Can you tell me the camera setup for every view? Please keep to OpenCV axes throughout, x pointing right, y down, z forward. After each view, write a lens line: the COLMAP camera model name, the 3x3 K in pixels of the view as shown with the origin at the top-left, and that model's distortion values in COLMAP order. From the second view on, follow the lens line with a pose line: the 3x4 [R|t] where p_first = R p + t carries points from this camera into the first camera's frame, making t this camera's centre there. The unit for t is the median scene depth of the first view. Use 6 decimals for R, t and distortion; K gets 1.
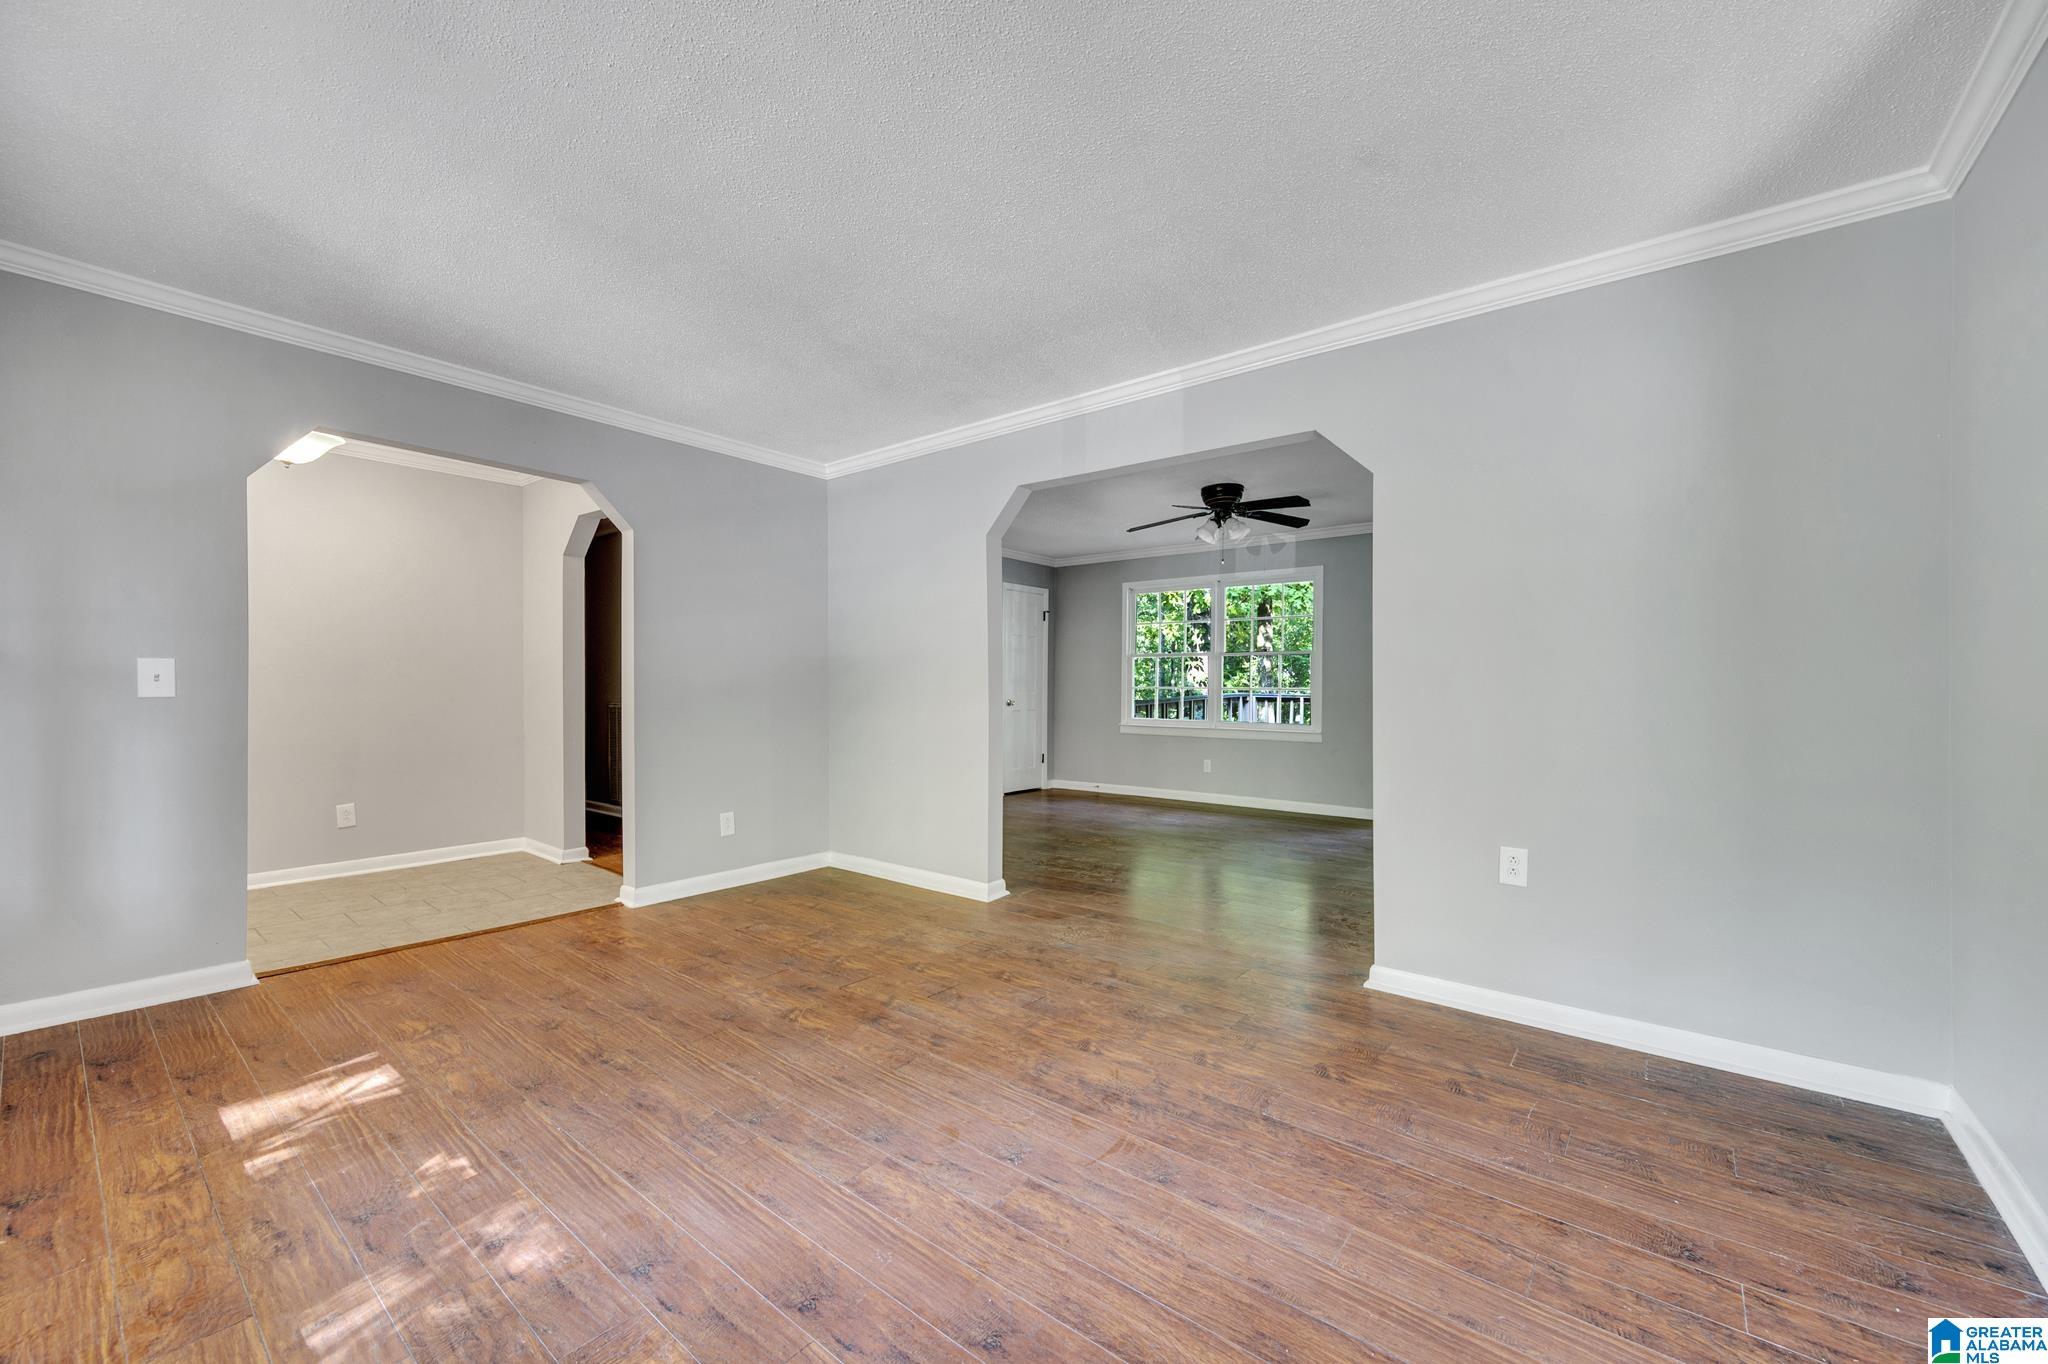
lens RADIAL K [[802.4, 0, 1024.0], [0, 802.4, 682.0], [0, 0, 1]] dist [0.000017, -0.000003]
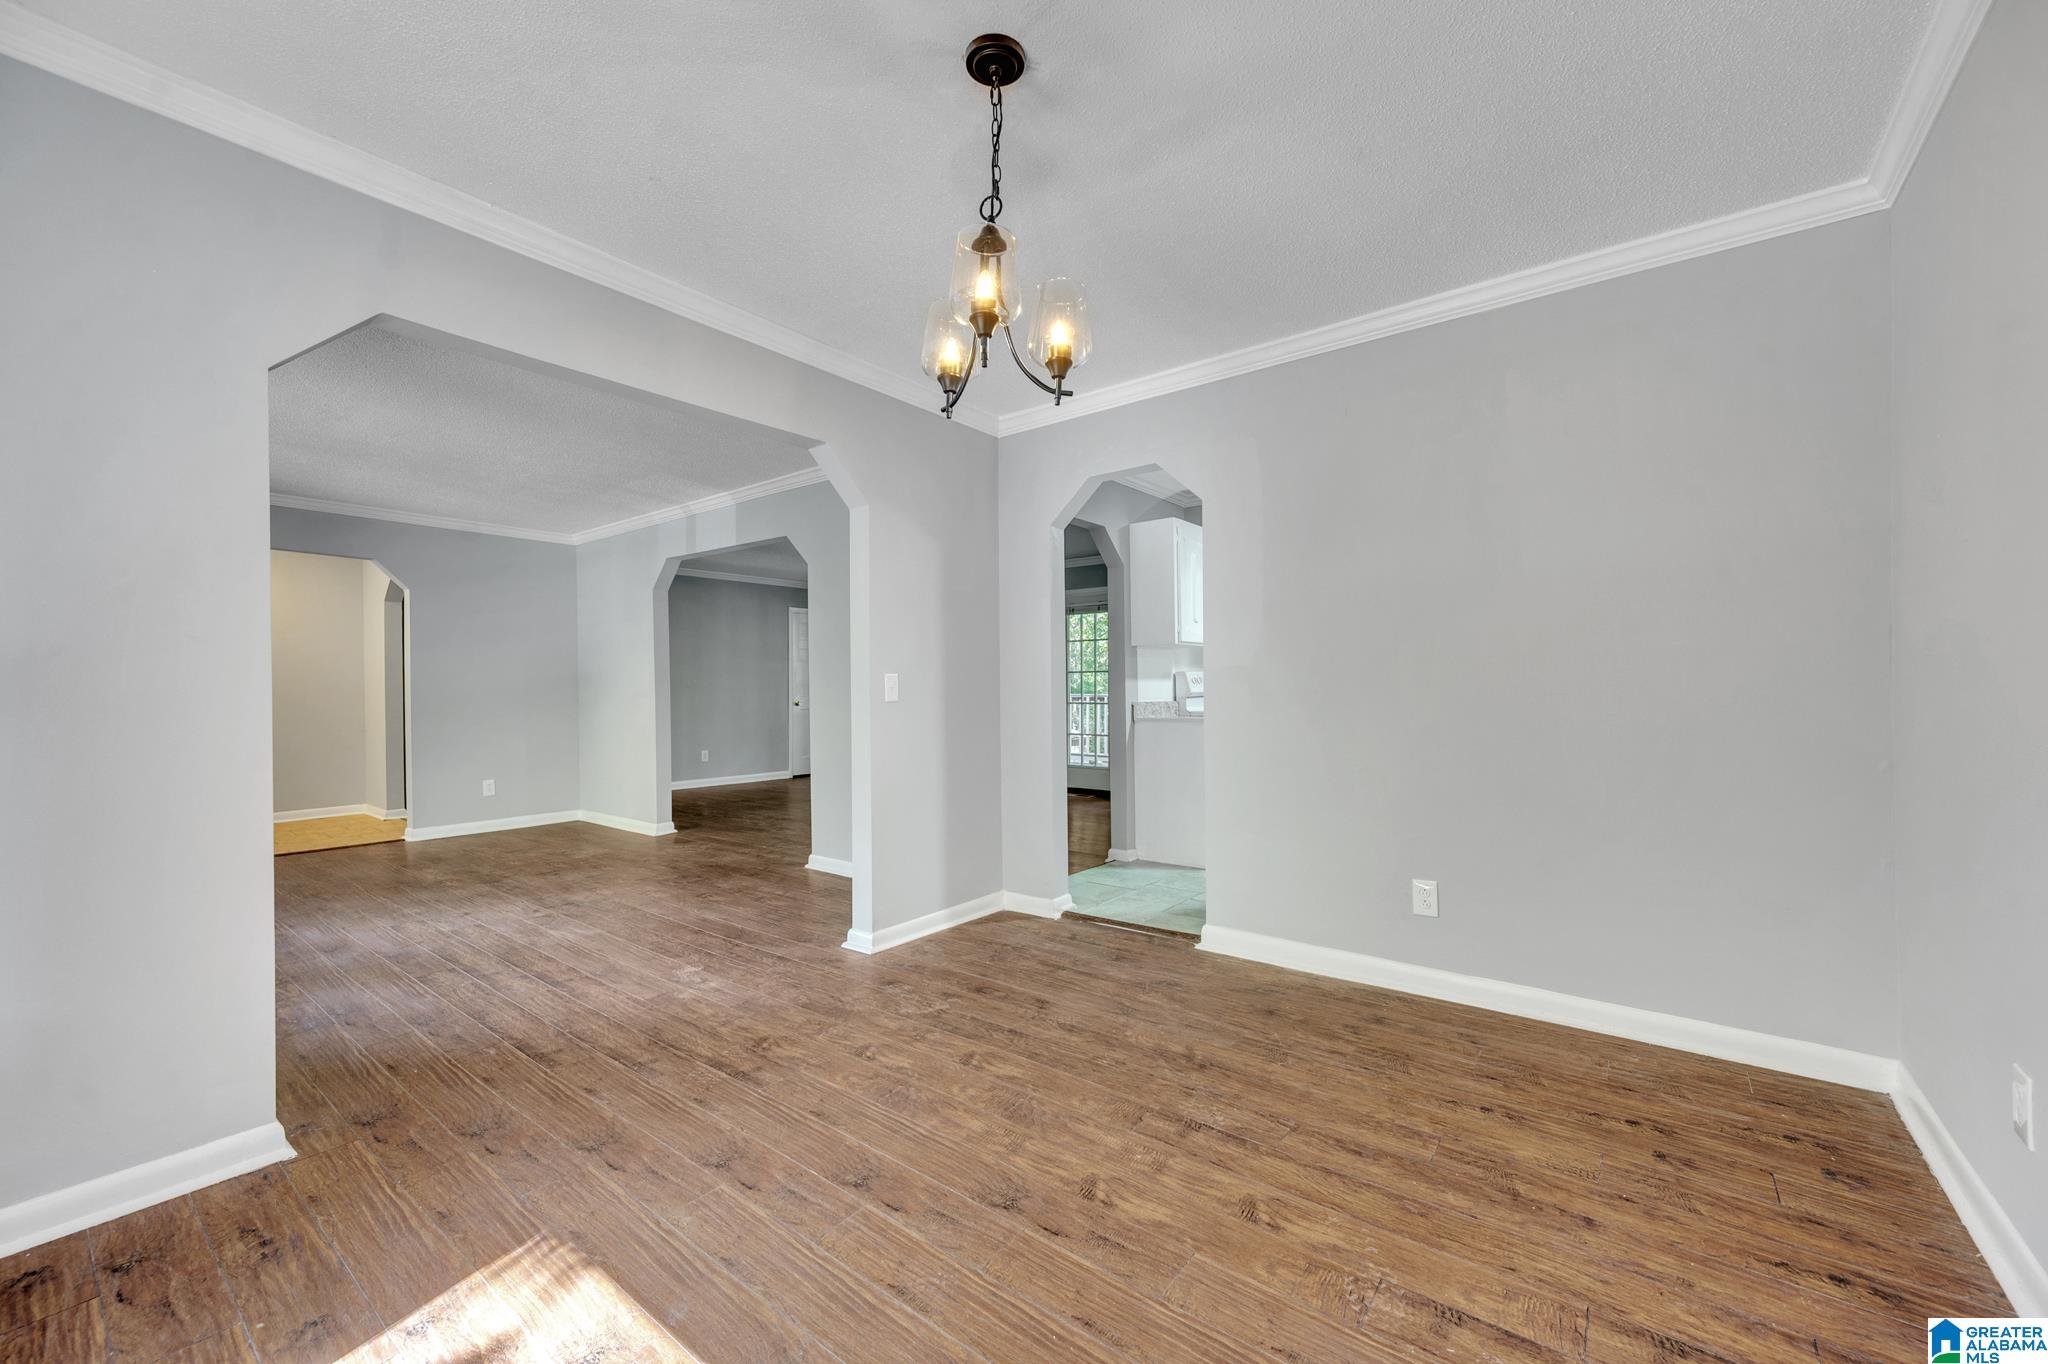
lens RADIAL K [[796.7, 0, 1027.3], [0, 796.7, 694.3], [0, 0, 1]] dist [-0.000509, -0.000518]
pose [[0.999694, -0.009705, 0.022736, 0.486692], [0.009386, 0.999857, 0.014095, -0.003529], [-0.022869, -0.013877, 0.999642, -0.393079]]
